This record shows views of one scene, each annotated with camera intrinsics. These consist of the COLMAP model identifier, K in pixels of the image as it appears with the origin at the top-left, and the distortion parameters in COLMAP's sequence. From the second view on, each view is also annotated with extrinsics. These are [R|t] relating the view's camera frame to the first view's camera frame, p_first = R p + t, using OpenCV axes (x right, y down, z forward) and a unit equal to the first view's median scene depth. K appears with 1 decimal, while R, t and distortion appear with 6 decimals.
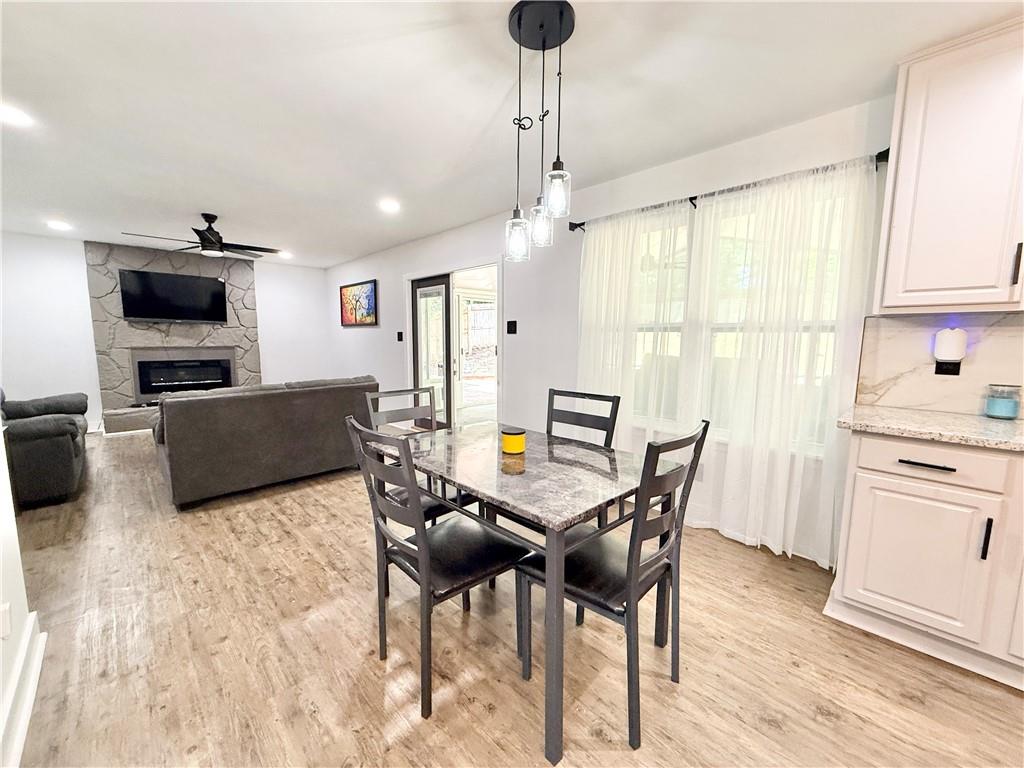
lens RADIAL K [[408.2, 0, 511.0], [0, 408.2, 384.3], [0, 0, 1]] dist [-0.001010, -0.000033]
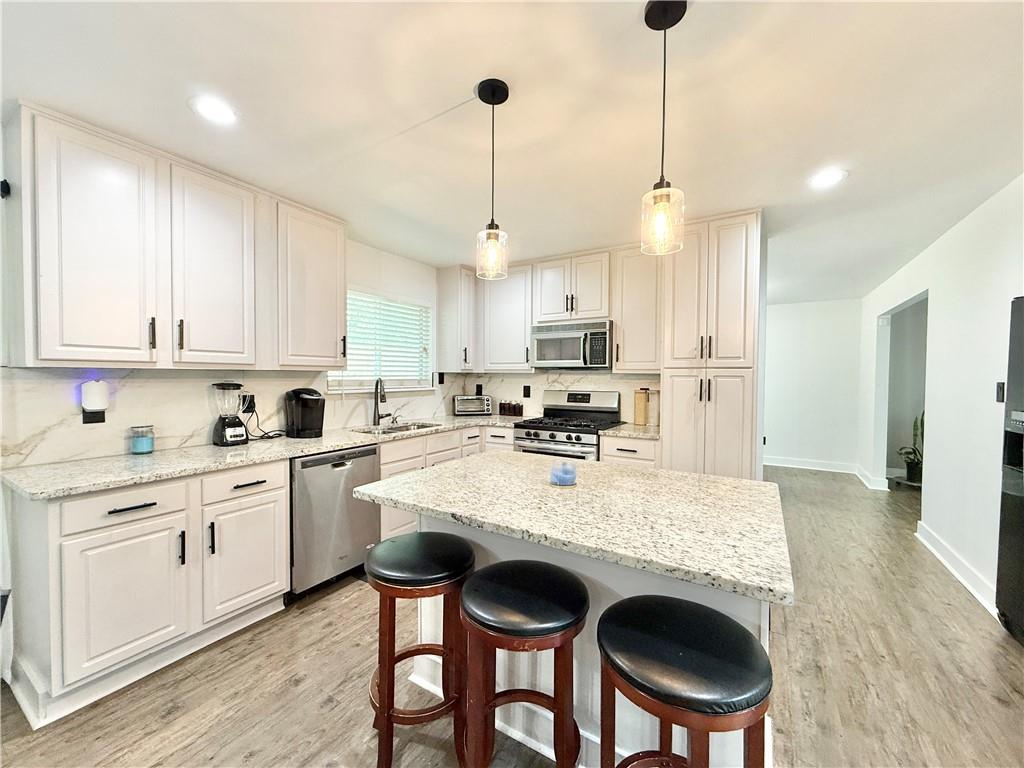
lens RADIAL K [[408.2, 0, 509.1], [0, 408.2, 386.8], [0, 0, 1]] dist [-0.001010, -0.000033]
pose [[-0.245685, -0.034204, 0.968746, -0.215982], [0.101875, 0.992932, 0.060895, -0.067765], [-0.963982, 0.113652, -0.240463, 0.184440]]
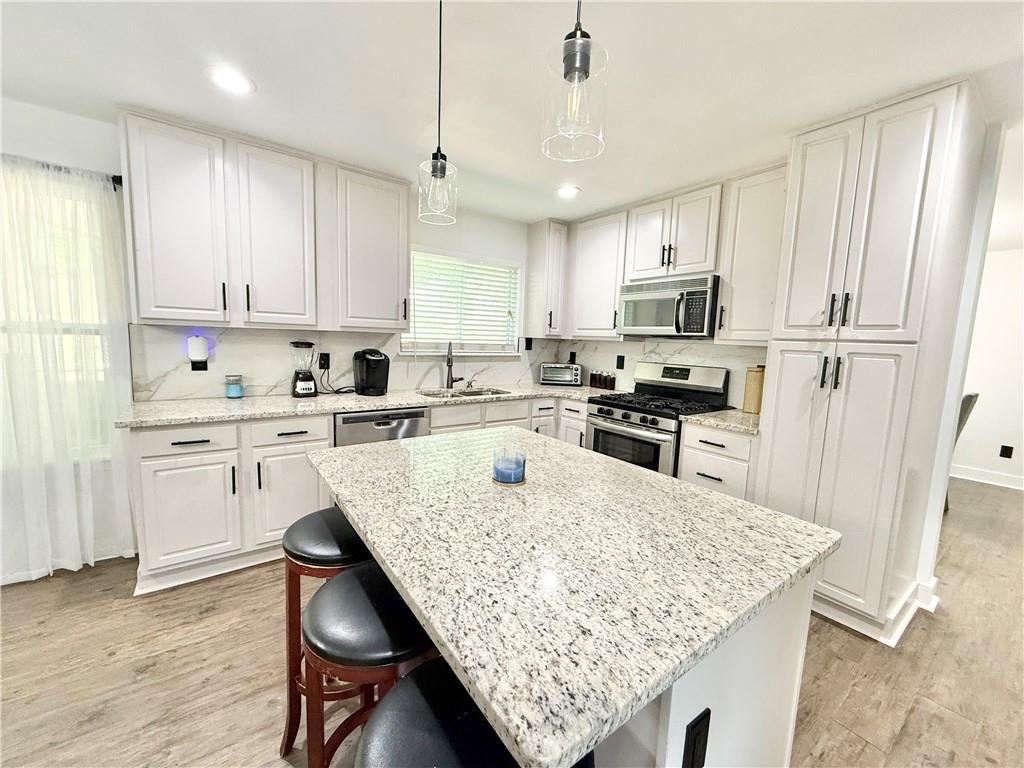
lens RADIAL K [[408.2, 0, 509.1], [0, 408.2, 386.5], [0, 0, 1]] dist [-0.001010, -0.000033]
pose [[0.144899, -0.118558, 0.982318, -0.092735], [0.077633, 0.991097, 0.108166, -0.035329], [-0.986396, 0.060587, 0.152813, -0.184488]]
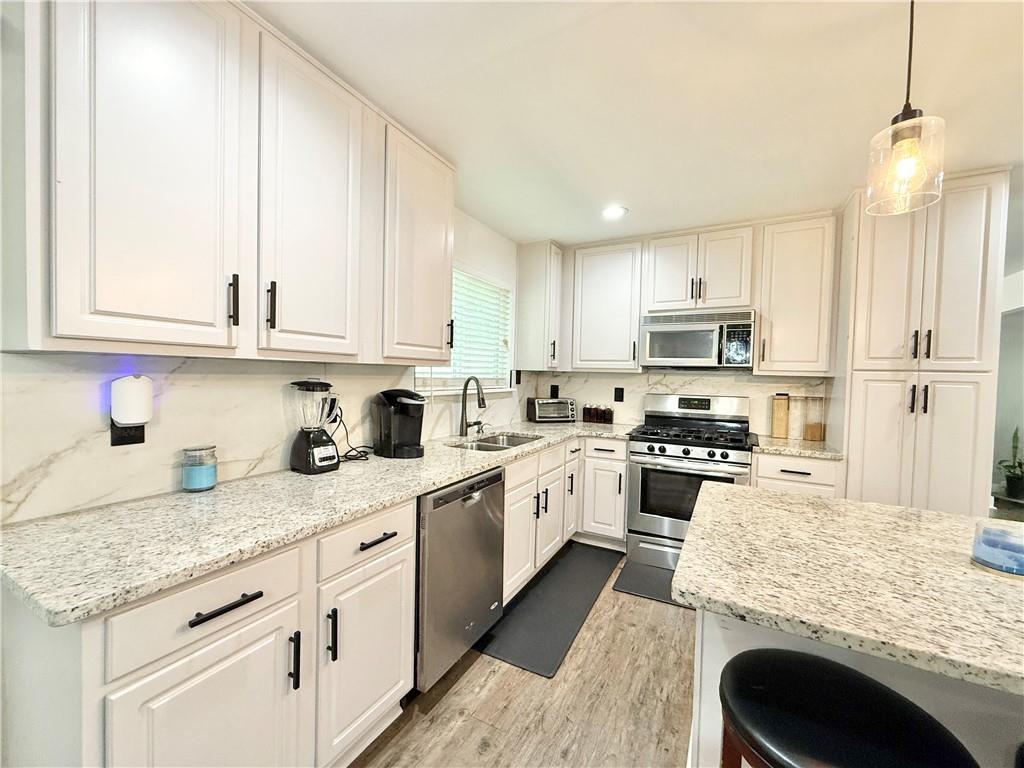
lens RADIAL K [[408.2, 0, 509.1], [0, 408.2, 386.6], [0, 0, 1]] dist [-0.001010, -0.000033]
pose [[-0.292962, -0.042329, 0.955187, 0.242425], [0.084004, 0.994017, 0.069815, -0.104281], [-0.952427, 0.100693, -0.287653, 0.553754]]
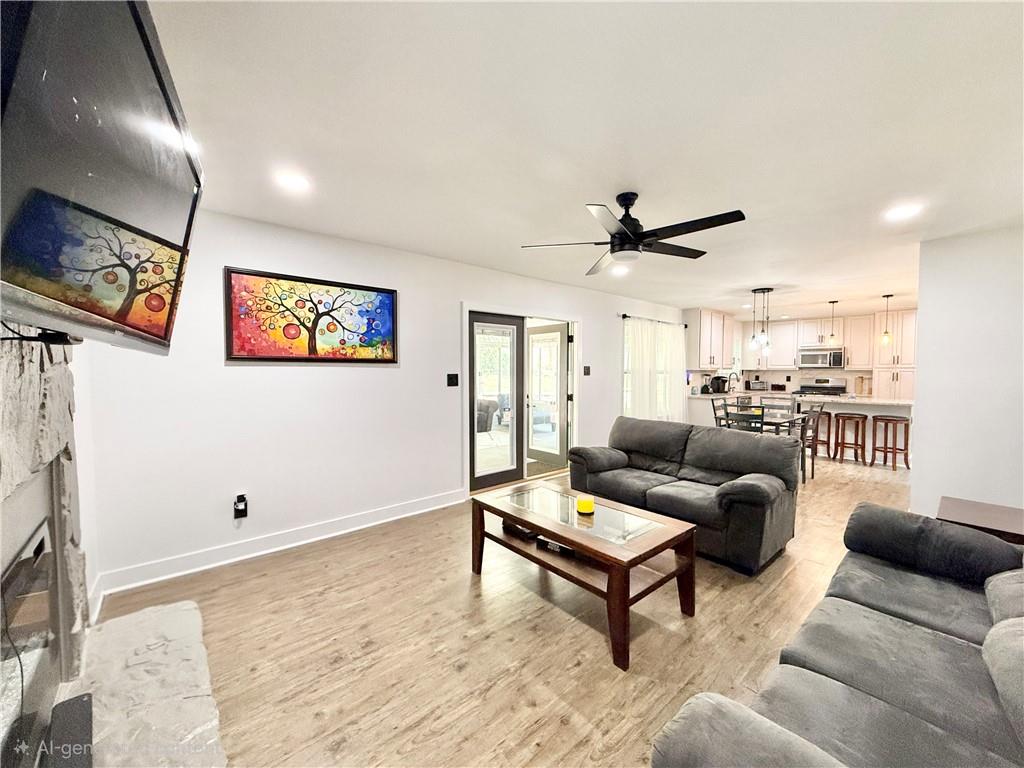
lens RADIAL K [[408.2, 0, 508.5], [0, 408.2, 385.0], [0, 0, 1]] dist [-0.001010, -0.000033]
pose [[0.054810, -0.044213, 0.997517, -2.718084], [0.110859, 0.993112, 0.037927, -0.336833], [-0.992324, 0.108505, 0.059334, 2.307889]]
